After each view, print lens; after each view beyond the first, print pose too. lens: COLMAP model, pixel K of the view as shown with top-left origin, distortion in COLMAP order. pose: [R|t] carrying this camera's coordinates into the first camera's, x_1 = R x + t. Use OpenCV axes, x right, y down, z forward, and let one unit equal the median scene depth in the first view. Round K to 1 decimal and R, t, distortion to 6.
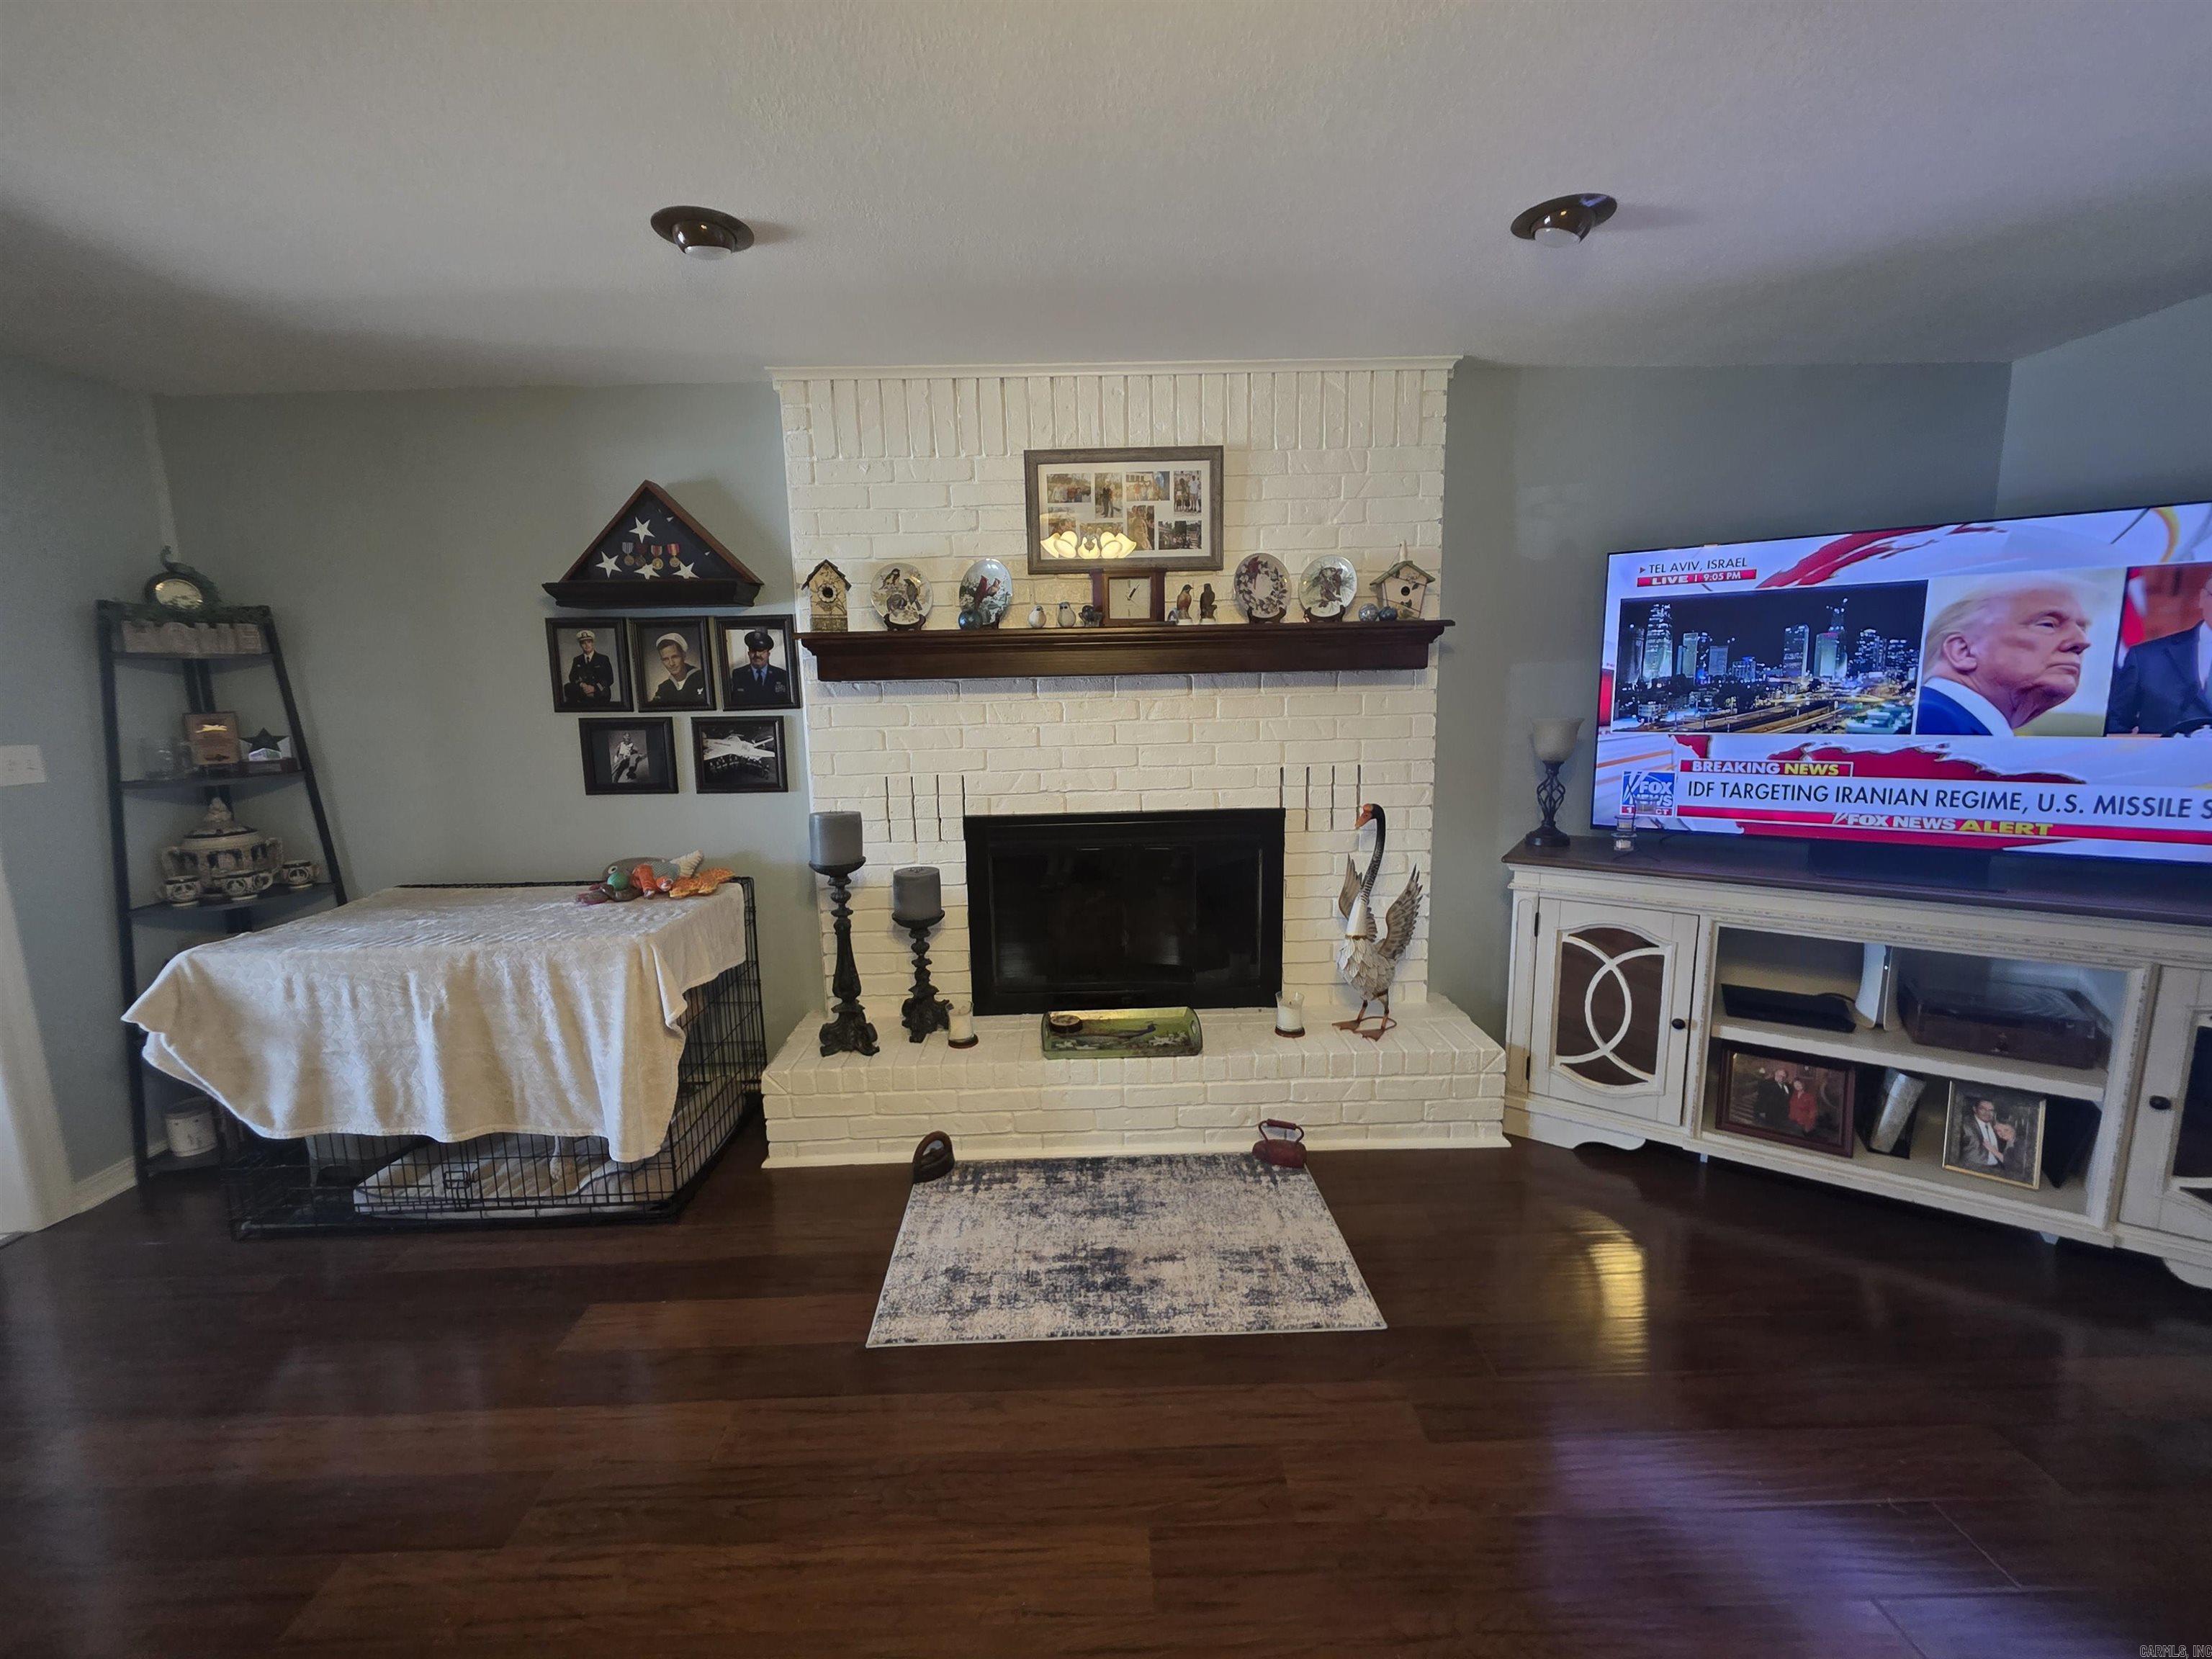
lens RADIAL K [[890.3, 0, 1099.3], [0, 890.3, 818.8], [0, 0, 1]] dist [0.002509, -0.000580]
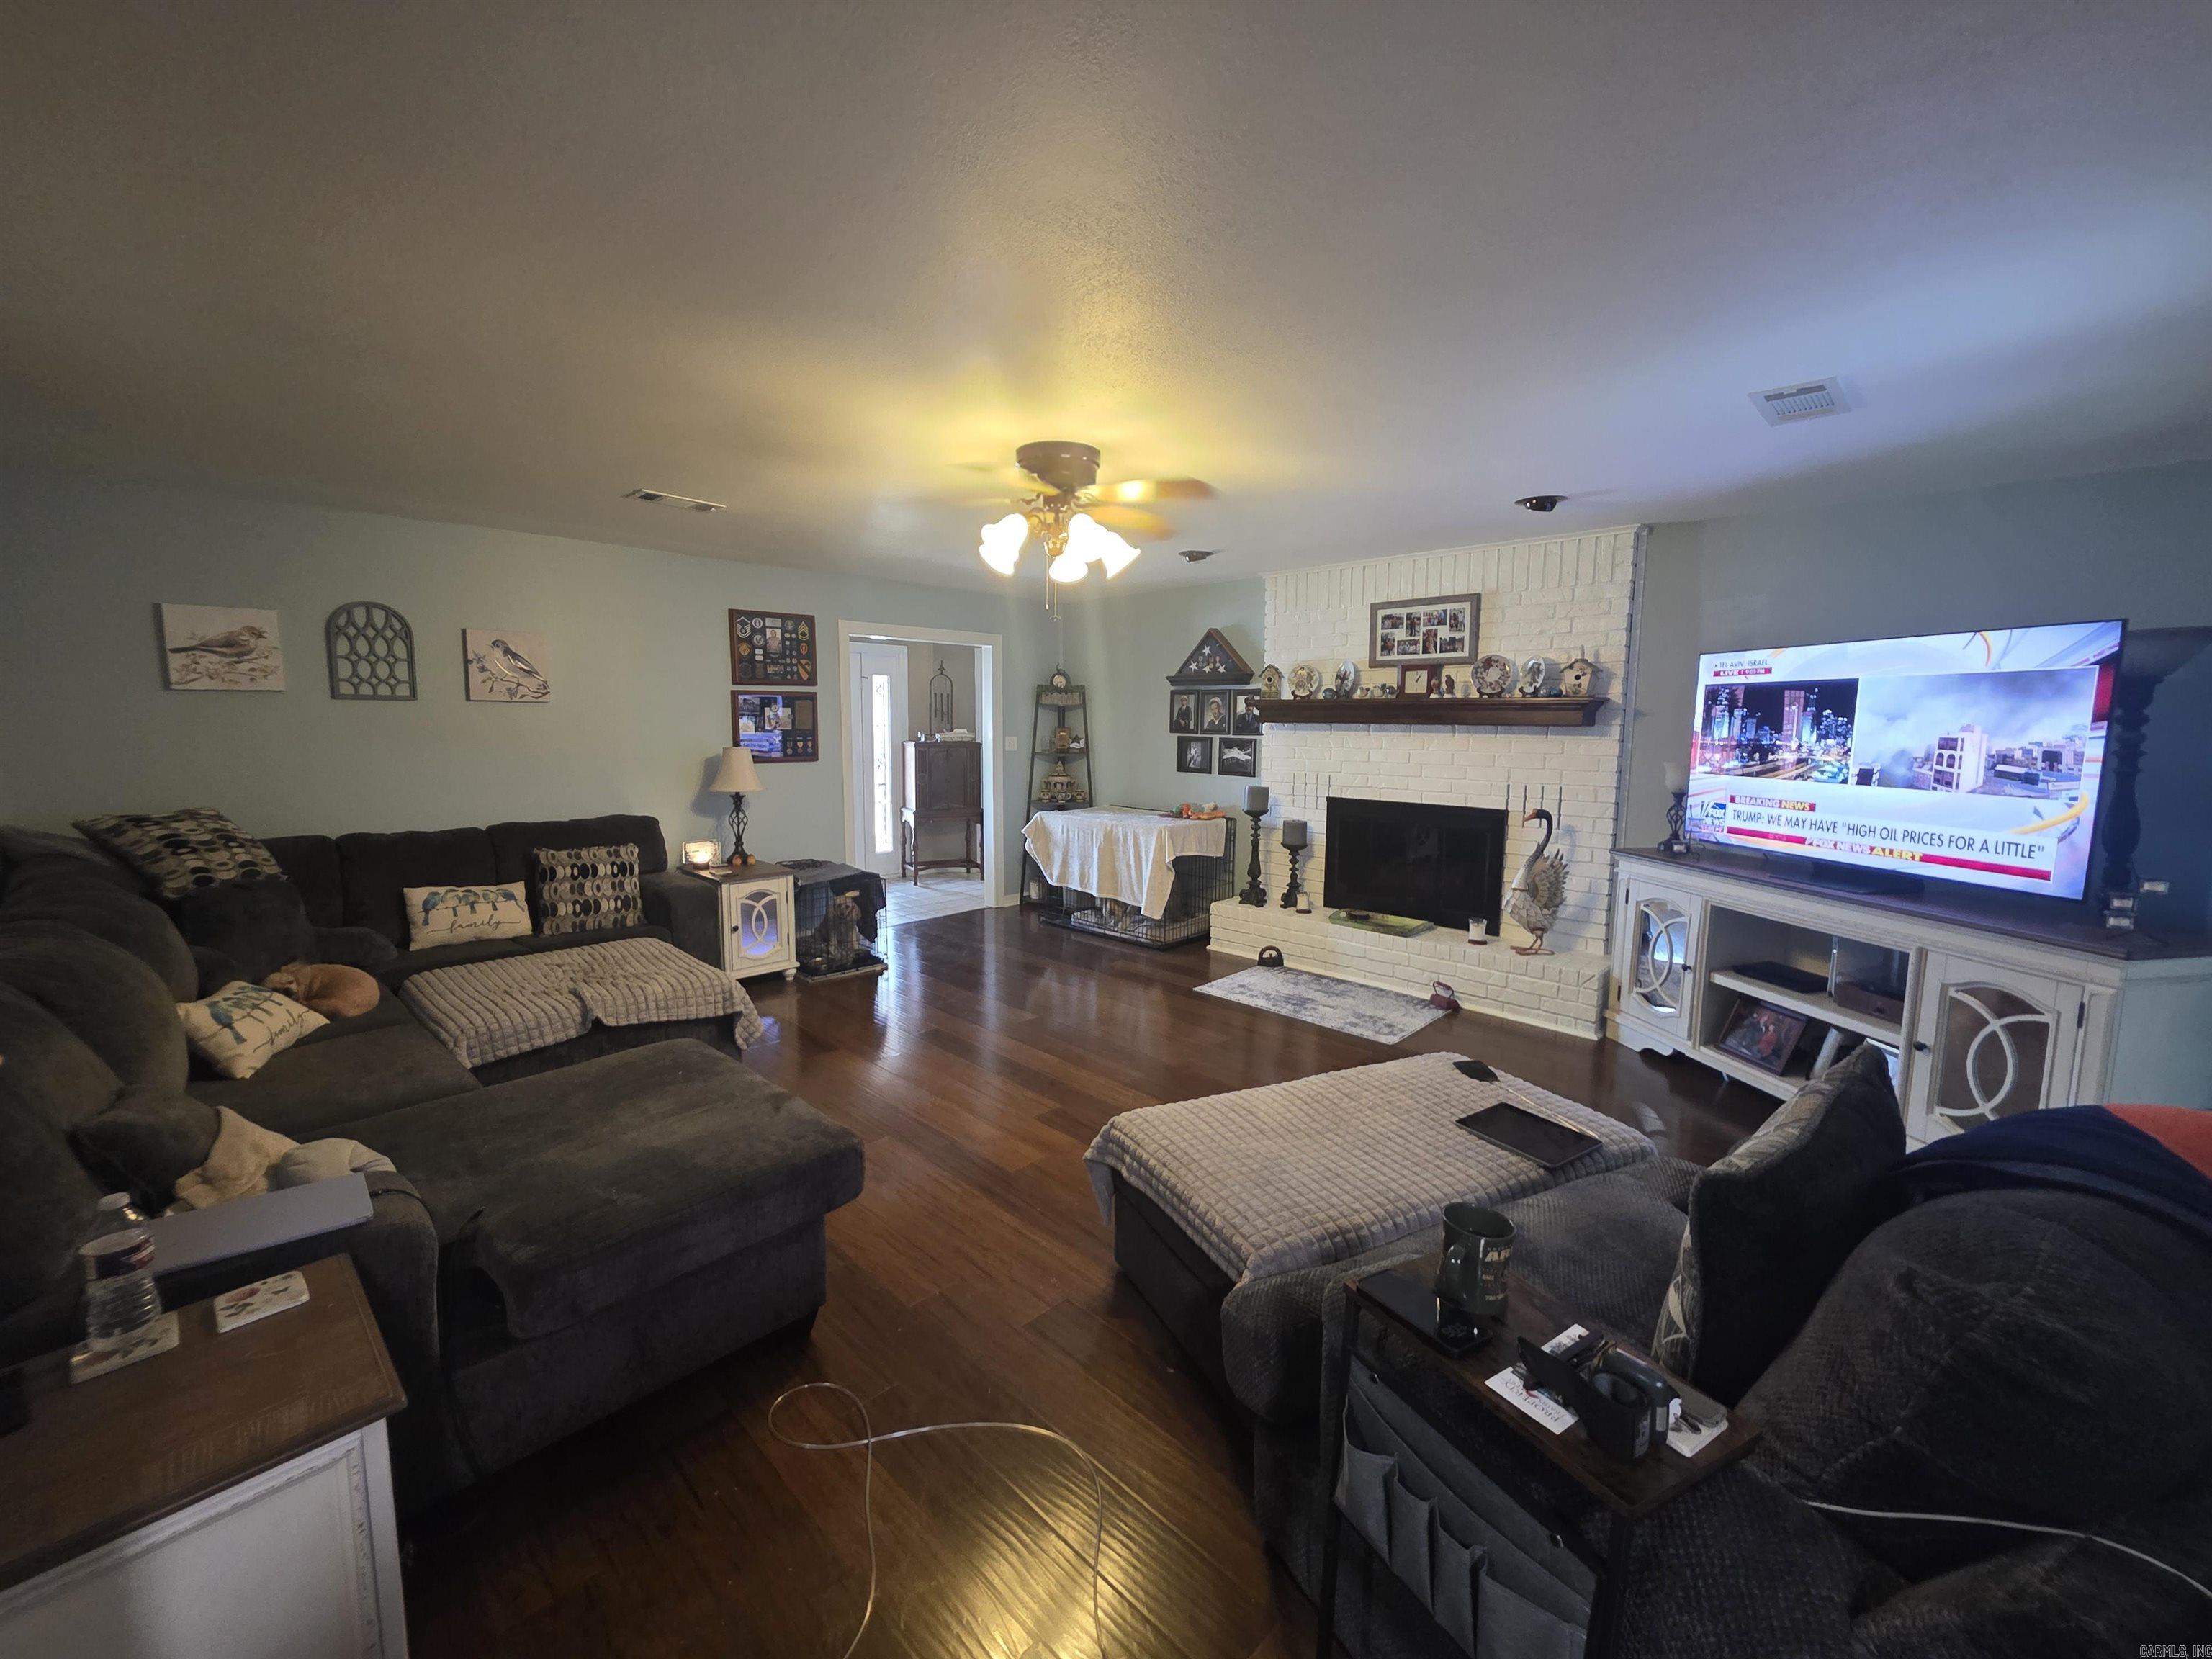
lens RADIAL K [[890.3, 0, 1103.0], [0, 890.3, 827.8], [0, 0, 1]] dist [0.002509, -0.000580]
pose [[0.701814, 0.113797, -0.703212, 0.910159], [-0.130416, 0.990999, 0.030211, 0.072548], [0.700320, 0.070508, 0.710338, -0.706761]]
